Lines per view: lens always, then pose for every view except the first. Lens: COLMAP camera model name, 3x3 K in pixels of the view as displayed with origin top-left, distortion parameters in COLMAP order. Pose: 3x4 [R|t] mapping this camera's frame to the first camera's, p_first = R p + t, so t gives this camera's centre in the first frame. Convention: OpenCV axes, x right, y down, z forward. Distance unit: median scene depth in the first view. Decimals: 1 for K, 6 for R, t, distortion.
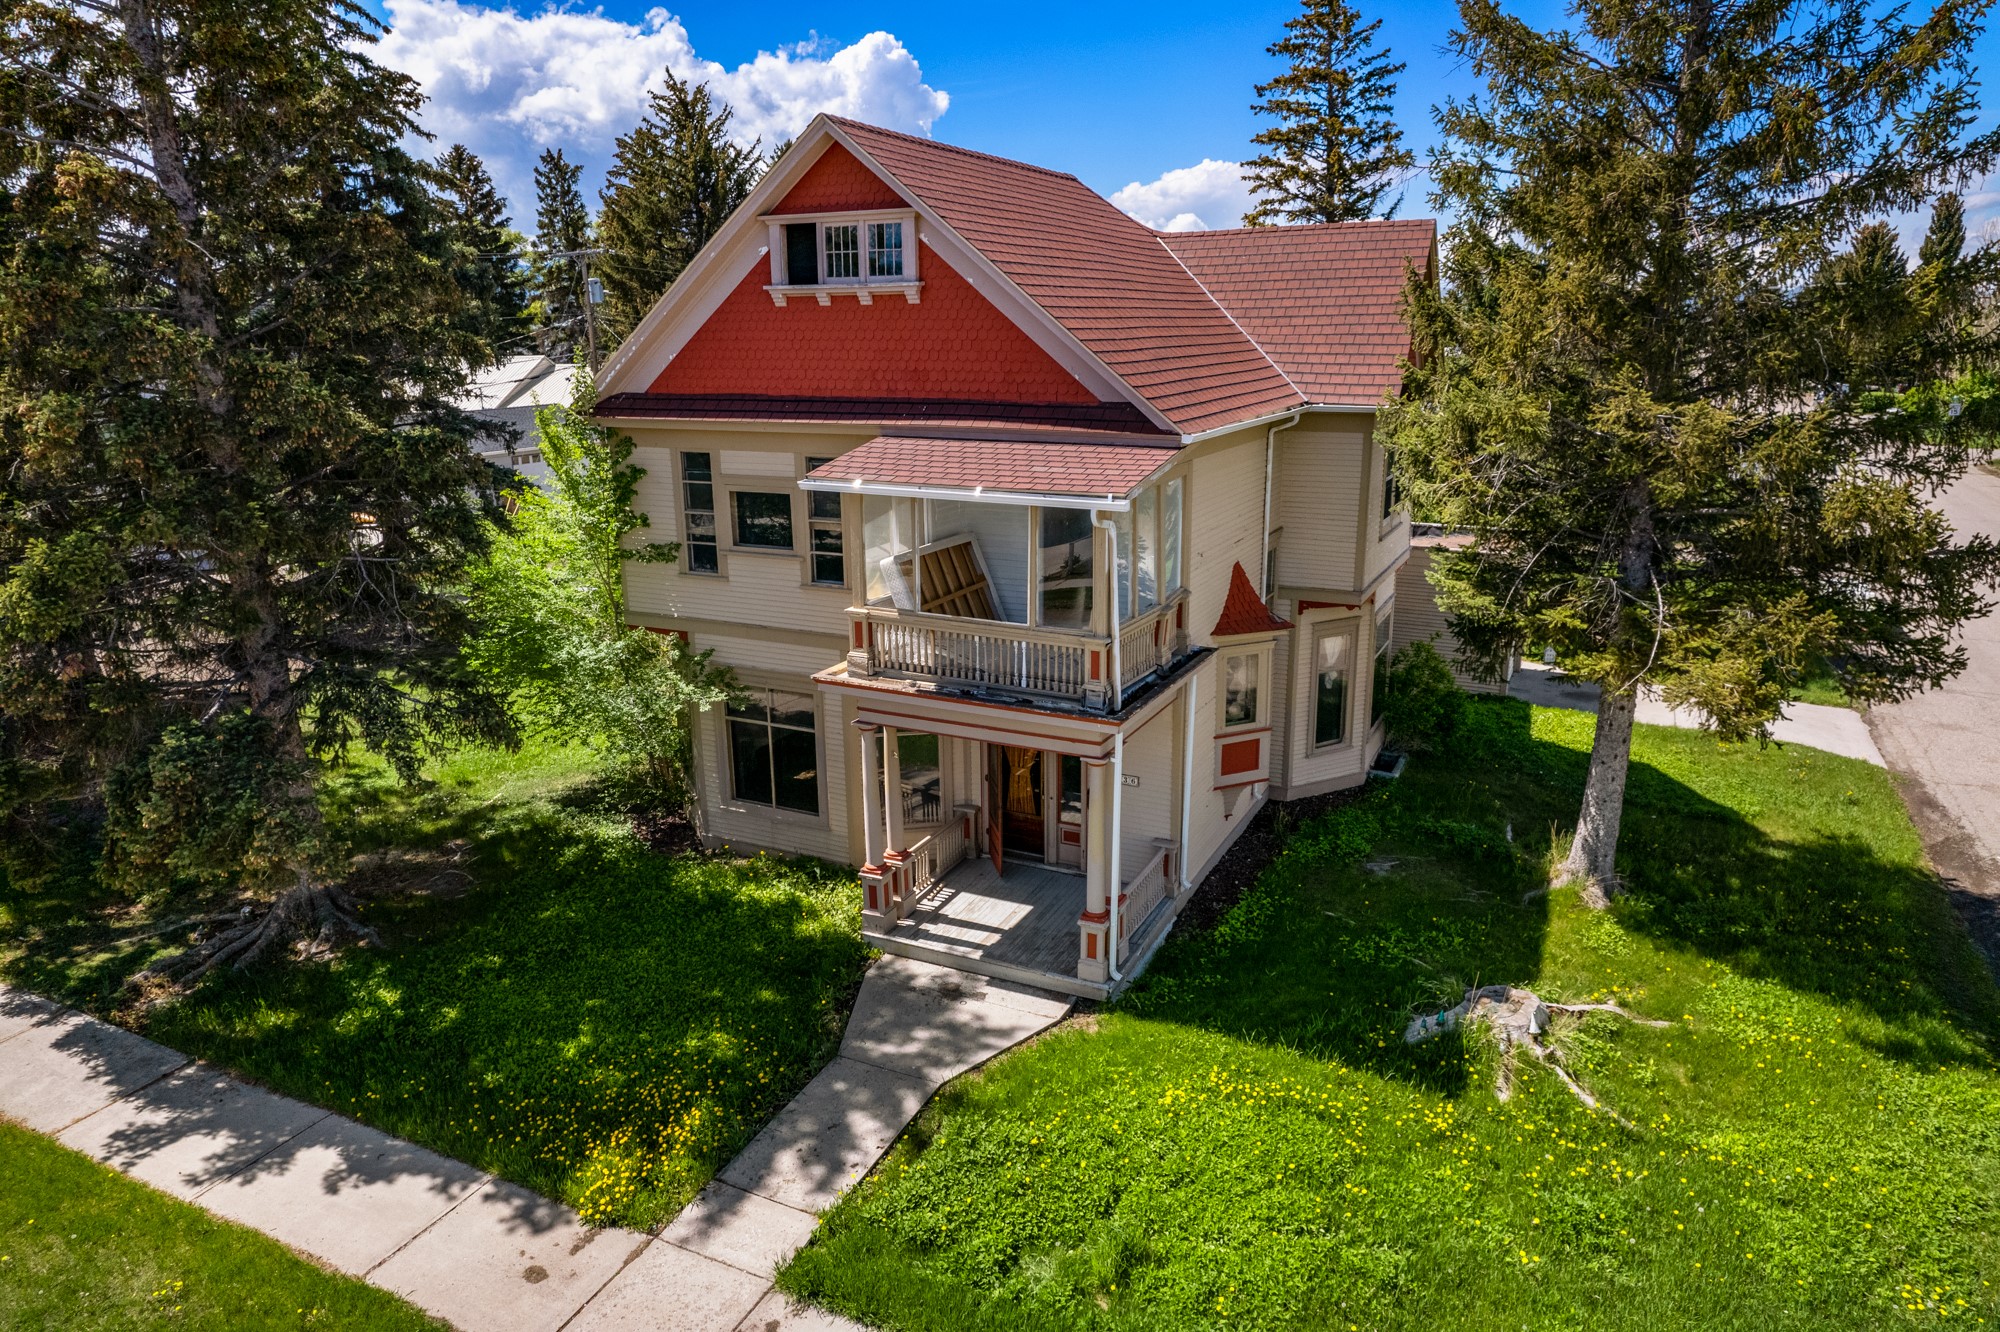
lens RADIAL K [[1288.6, 0, 1003.5], [0, 1288.6, 676.6], [0, 0, 1]] dist [-0.079393, 0.068706]
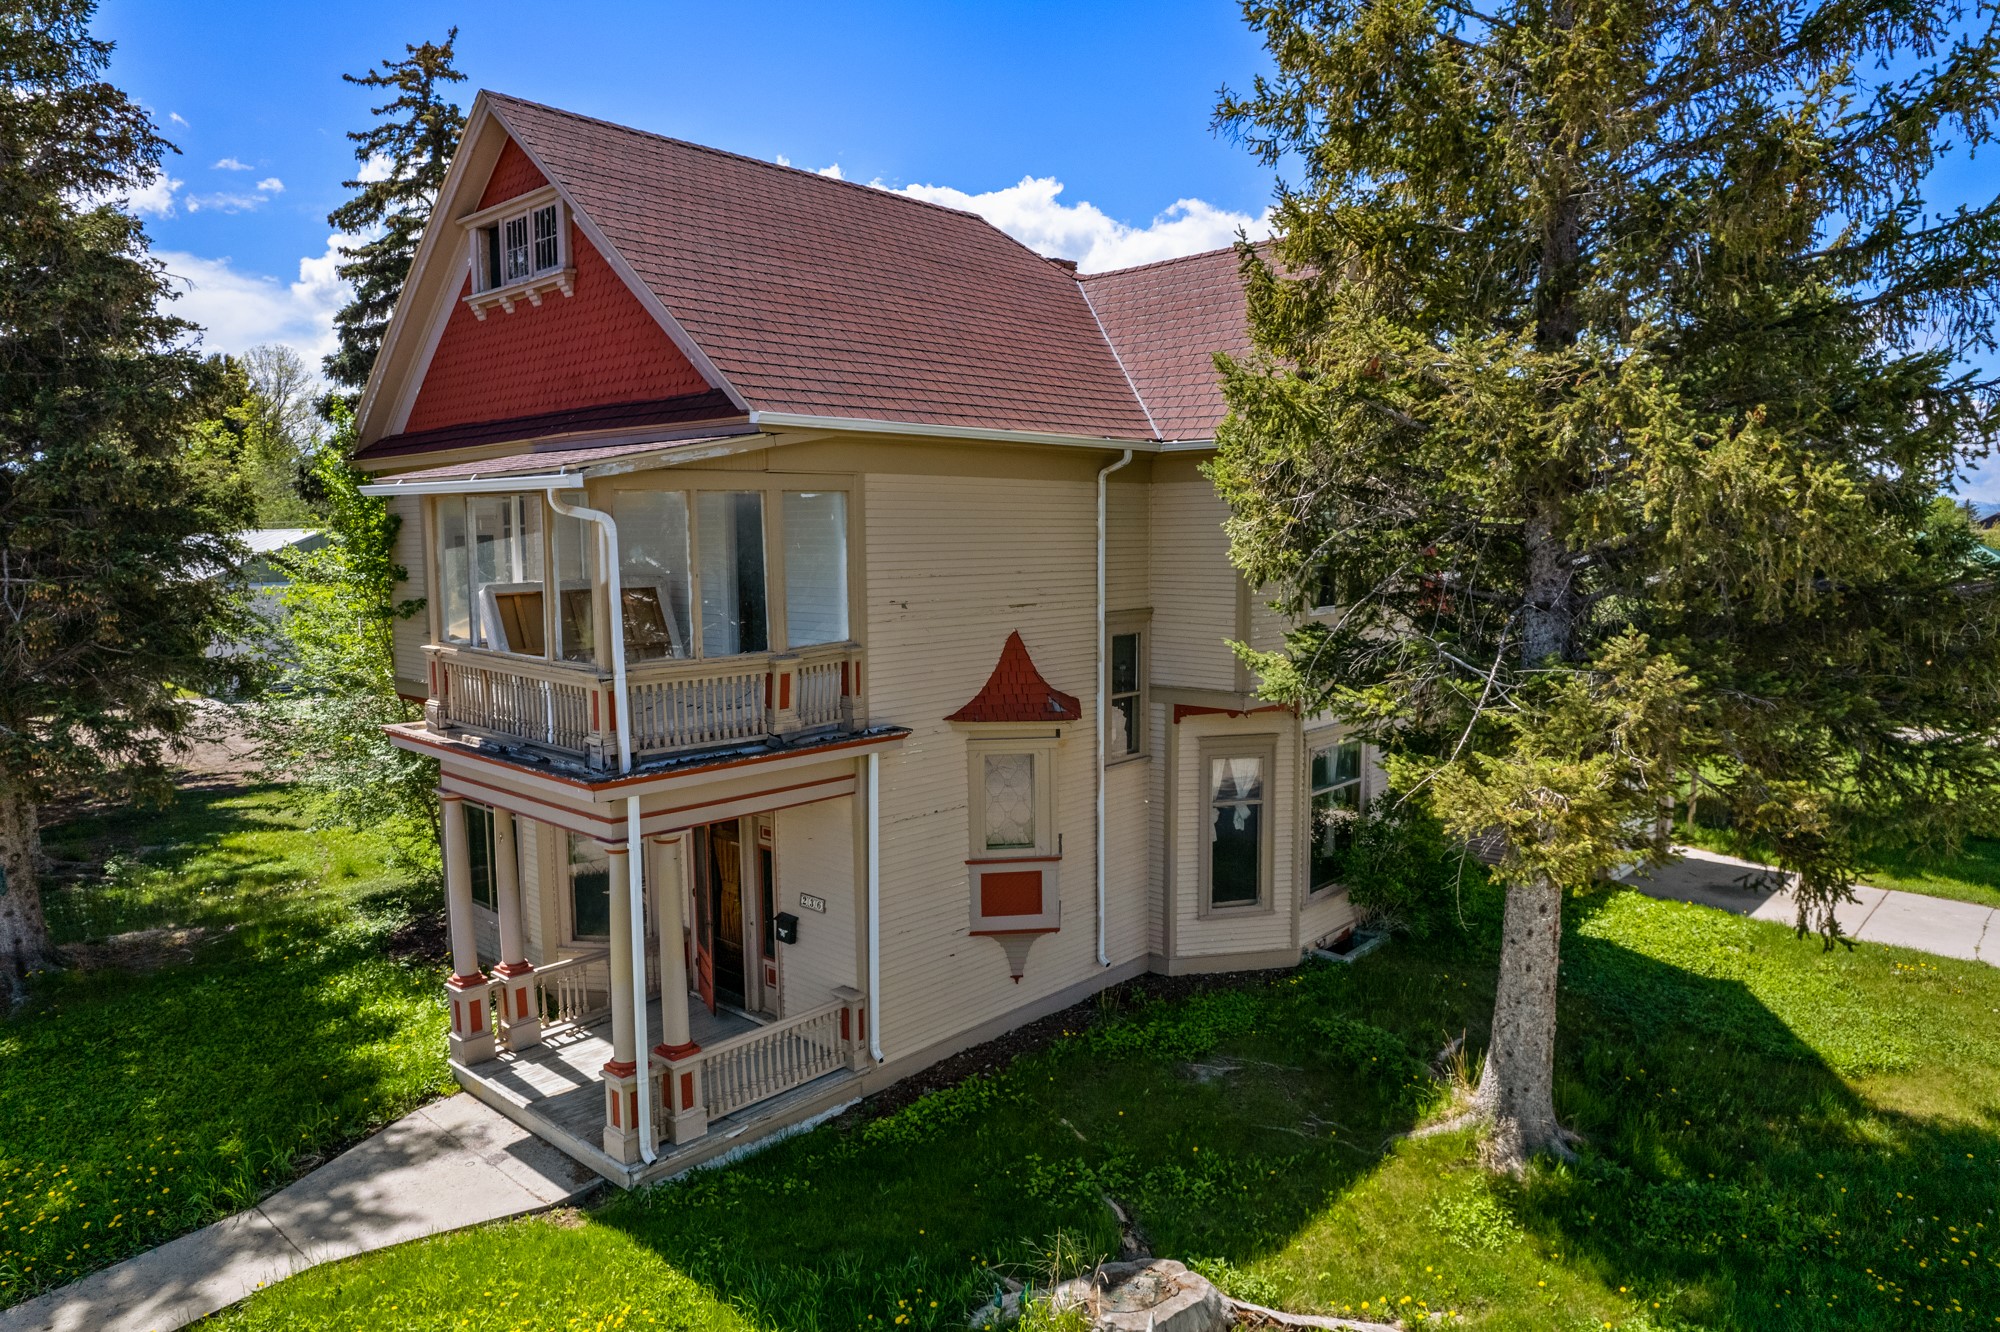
lens RADIAL K [[1288.6, 0, 1009.4], [0, 1288.6, 672.5], [0, 0, 1]] dist [-0.079393, 0.068706]
pose [[0.961587, 0.033298, -0.272473, 0.427524], [-0.075477, 0.986428, -0.145817, 0.050156], [0.263920, 0.160781, 0.951050, 0.309339]]
